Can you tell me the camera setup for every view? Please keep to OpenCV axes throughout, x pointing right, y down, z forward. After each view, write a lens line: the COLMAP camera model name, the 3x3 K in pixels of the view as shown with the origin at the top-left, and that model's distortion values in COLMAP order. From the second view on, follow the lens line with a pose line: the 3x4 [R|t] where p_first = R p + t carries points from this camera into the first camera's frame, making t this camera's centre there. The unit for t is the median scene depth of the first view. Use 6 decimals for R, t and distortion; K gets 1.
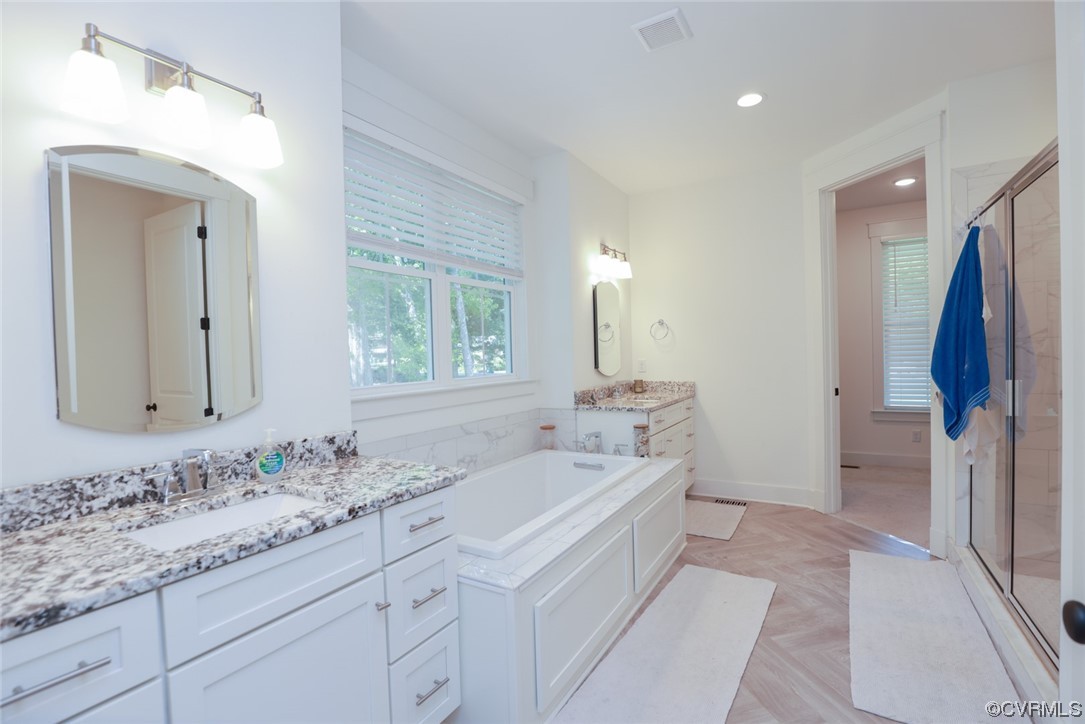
lens RADIAL K [[492.9, 0, 542.2], [0, 492.9, 367.2], [0, 0, 1]] dist [-0.004201, -0.000228]
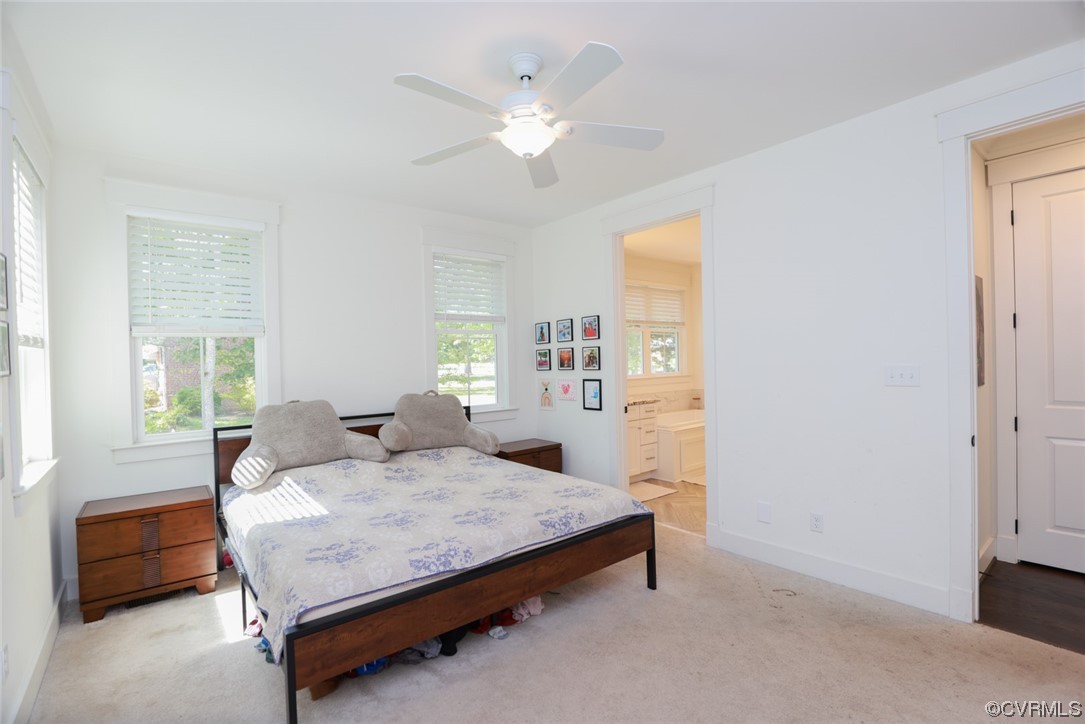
lens RADIAL K [[492.9, 0, 545.8], [0, 492.9, 363.9], [0, 0, 1]] dist [-0.004201, -0.000228]
pose [[0.940814, 0.014539, -0.338610, 0.112055], [-0.016736, 0.999854, -0.003569, -0.002837], [0.338509, 0.009025, 0.940920, -1.116391]]
